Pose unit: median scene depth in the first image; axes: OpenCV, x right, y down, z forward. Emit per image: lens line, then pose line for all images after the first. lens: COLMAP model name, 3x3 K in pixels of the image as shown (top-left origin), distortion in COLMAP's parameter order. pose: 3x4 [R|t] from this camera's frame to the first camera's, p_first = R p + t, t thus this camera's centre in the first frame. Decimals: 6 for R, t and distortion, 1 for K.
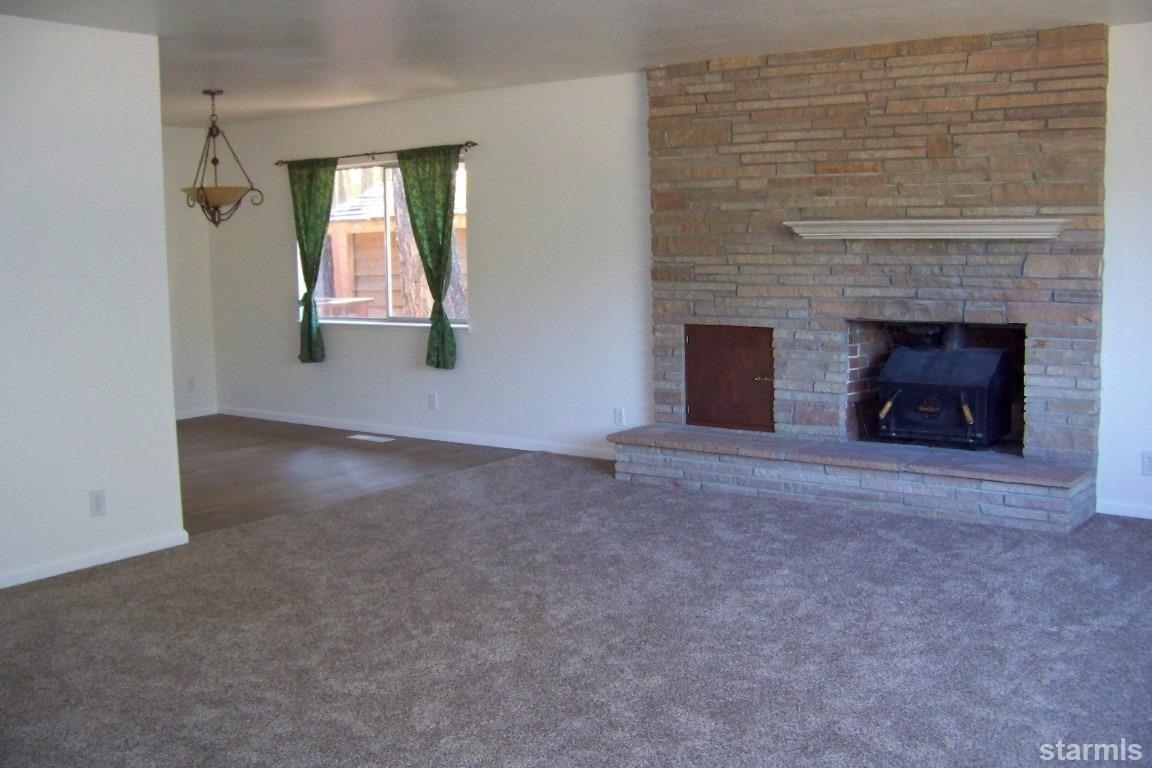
lens RADIAL K [[1209.2, 0, 603.3], [0, 1209.2, 382.5], [0, 0, 1]] dist [-0.267114, 0.326819]
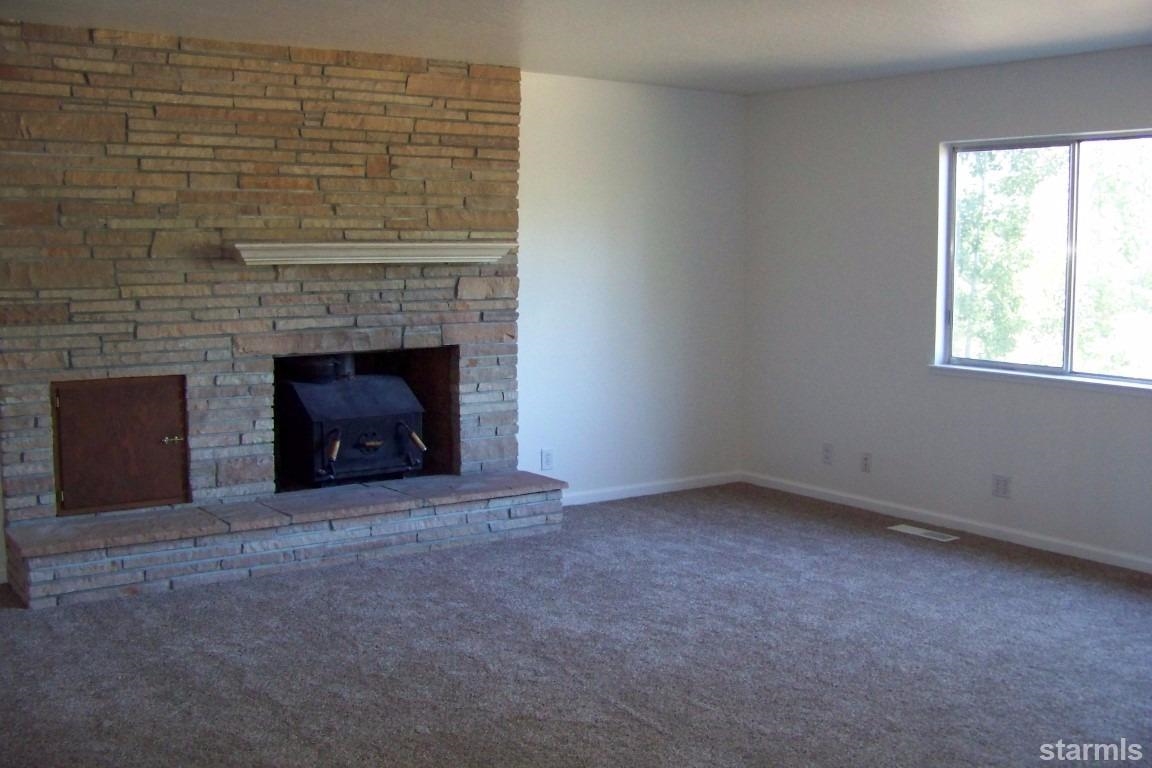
lens RADIAL K [[1209.2, 0, 603.3], [0, 1209.2, 382.5], [0, 0, 1]] dist [-0.267114, 0.326819]
pose [[0.300007, -0.085289, 0.950116, -0.568989], [0.105113, 0.992886, 0.055938, -0.058964], [-0.948128, 0.083088, 0.306838, 0.523545]]
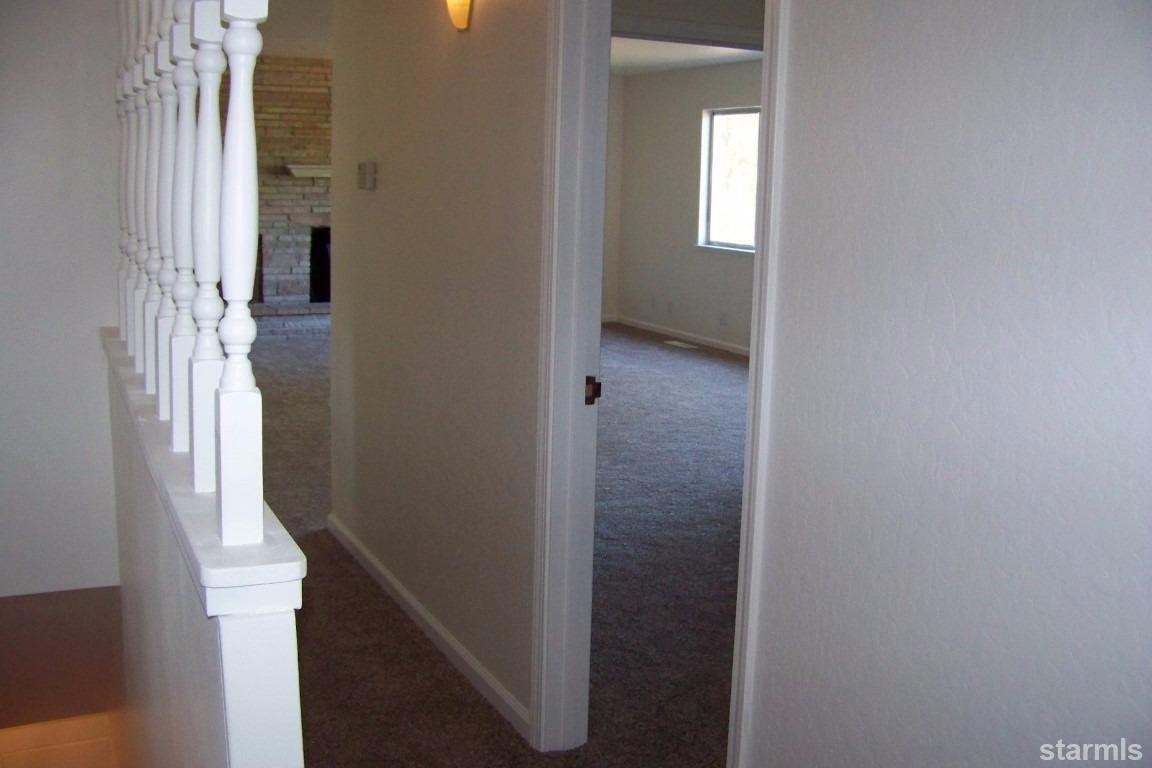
lens RADIAL K [[1209.2, 0, 603.3], [0, 1209.2, 382.5], [0, 0, 1]] dist [-0.267114, 0.326819]
pose [[0.458210, -0.120143, 0.880687, -1.083470], [0.072071, 0.992582, 0.097910, 0.027920], [-0.885917, 0.018609, 0.463470, -0.087181]]
